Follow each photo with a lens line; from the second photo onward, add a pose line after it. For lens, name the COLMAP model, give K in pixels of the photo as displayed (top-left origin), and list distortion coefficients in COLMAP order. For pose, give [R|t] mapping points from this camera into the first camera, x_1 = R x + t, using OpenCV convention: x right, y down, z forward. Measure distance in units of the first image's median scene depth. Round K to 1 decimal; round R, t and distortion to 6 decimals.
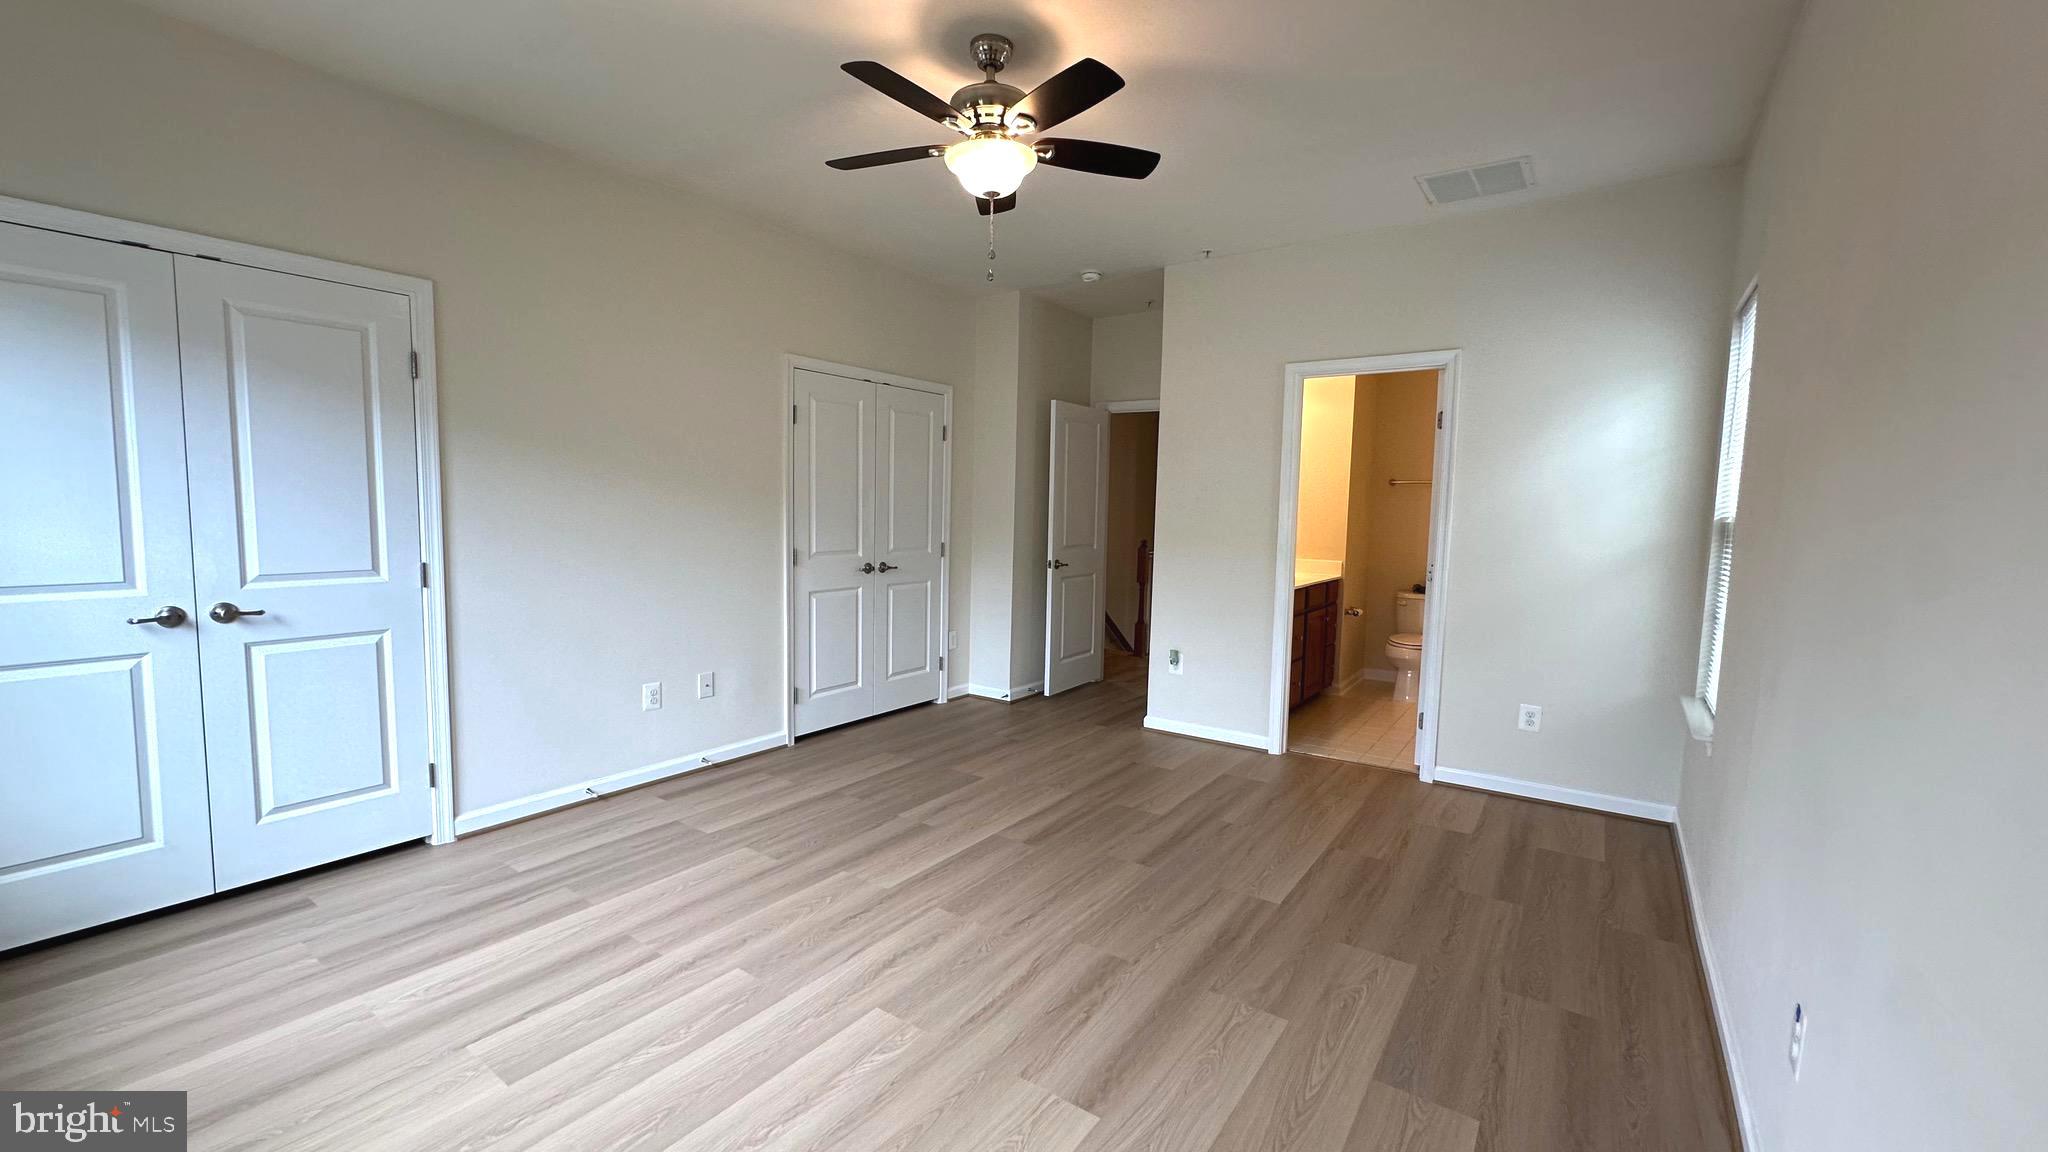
lens RADIAL K [[814.8, 0, 1023.0], [0, 814.8, 571.4], [0, 0, 1]] dist [-0.003457, 0.000223]
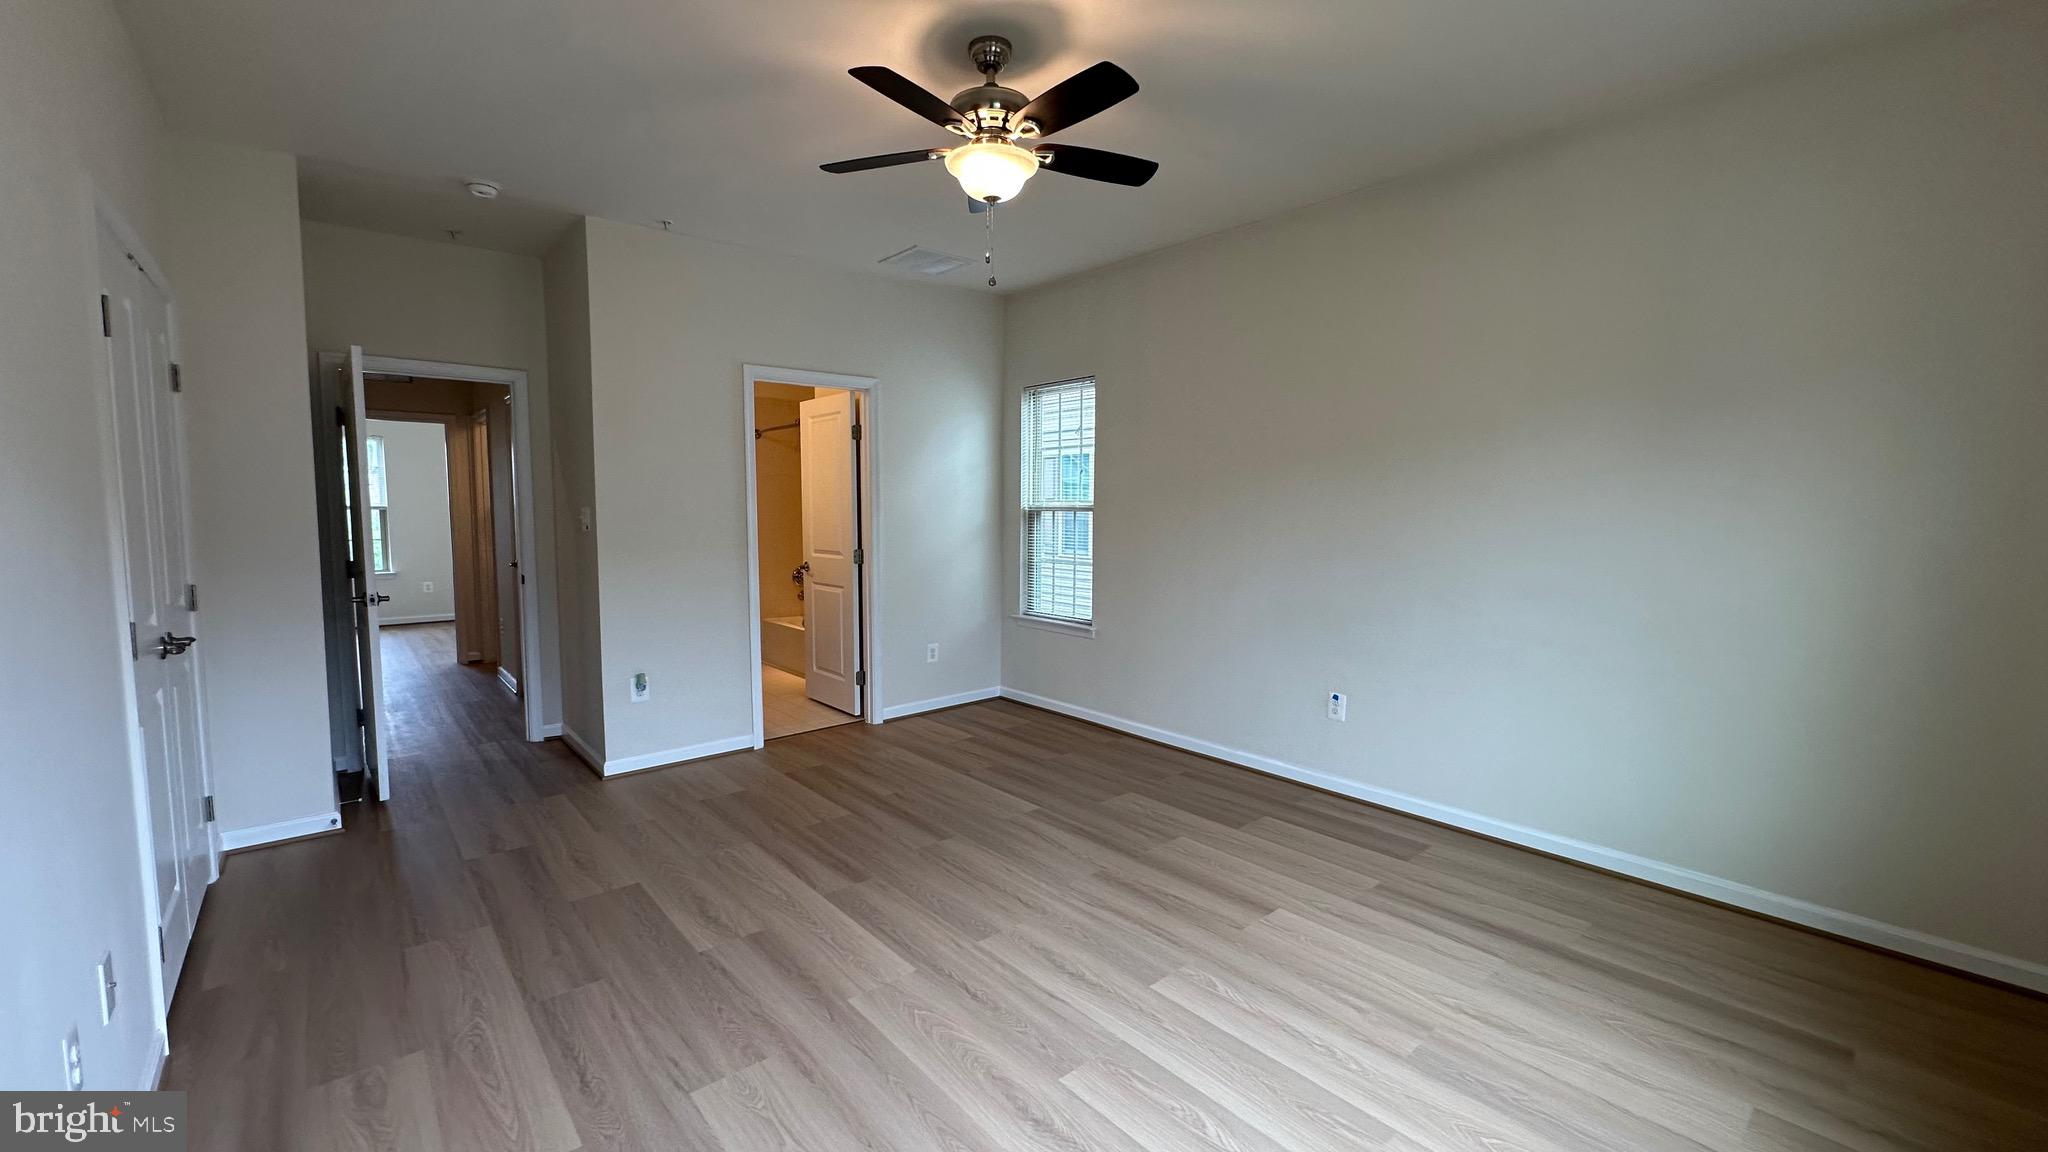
lens RADIAL K [[814.8, 0, 1030.3], [0, 814.8, 586.4], [0, 0, 1]] dist [-0.003457, 0.000223]
pose [[0.237610, -0.113642, 0.964690, -0.804221], [0.080694, 0.992009, 0.096985, -0.066345], [-0.968003, 0.054800, 0.244882, 0.586999]]
